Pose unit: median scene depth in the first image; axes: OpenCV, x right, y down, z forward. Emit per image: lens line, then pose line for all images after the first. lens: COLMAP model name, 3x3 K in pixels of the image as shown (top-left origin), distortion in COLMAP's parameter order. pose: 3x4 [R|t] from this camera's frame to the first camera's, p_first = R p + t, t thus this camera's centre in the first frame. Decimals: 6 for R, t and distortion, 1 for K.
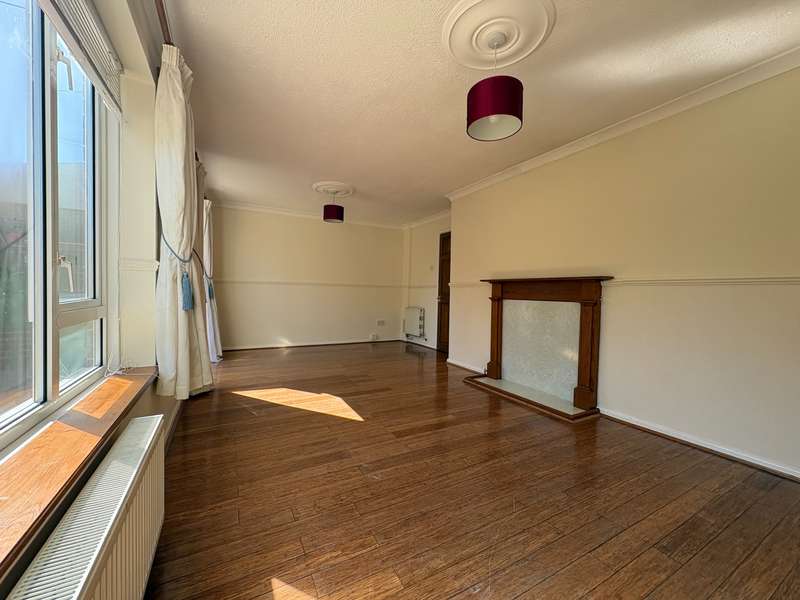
lens RADIAL K [[320.3, 0, 400.0], [0, 320.3, 300.0], [0, 0, 1]] dist [0.001667, 0.000232]
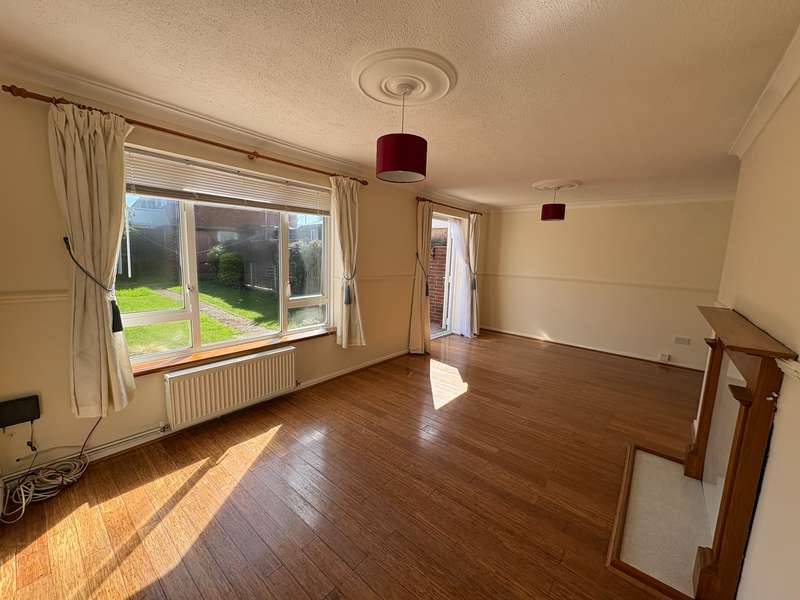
lens RADIAL K [[320.3, 0, 400.0], [0, 320.3, 300.0], [0, 0, 1]] dist [0.001667, 0.000232]
pose [[0.368130, 0.126421, -0.921140, 0.734990], [-0.052744, 0.991957, 0.115061, -0.138981], [0.928277, 0.006228, 0.371837, 0.334770]]
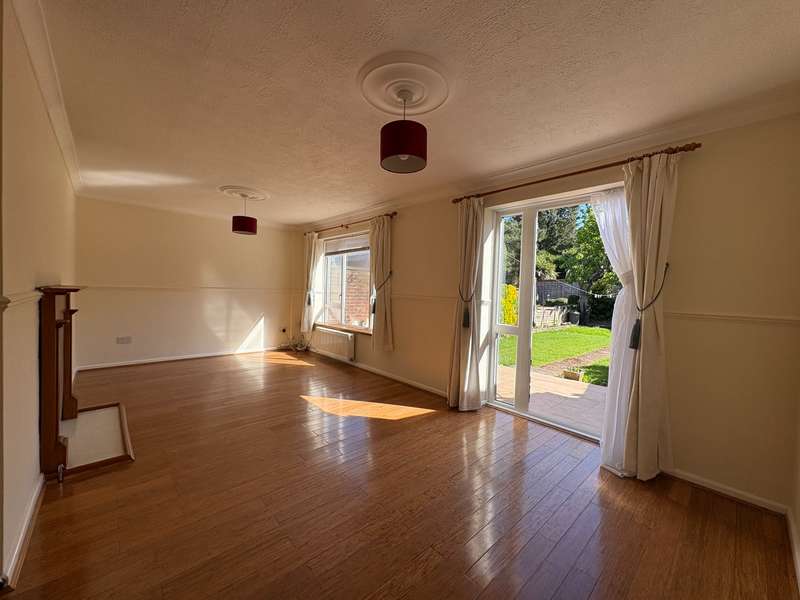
lens RADIAL K [[320.3, 0, 400.0], [0, 320.3, 300.0], [0, 0, 1]] dist [0.001667, 0.000232]
pose [[-0.970662, 0.007288, -0.240337, -0.161881], [-0.014259, 0.996037, 0.087793, -0.173570], [0.240024, 0.088644, -0.966711, 1.997495]]
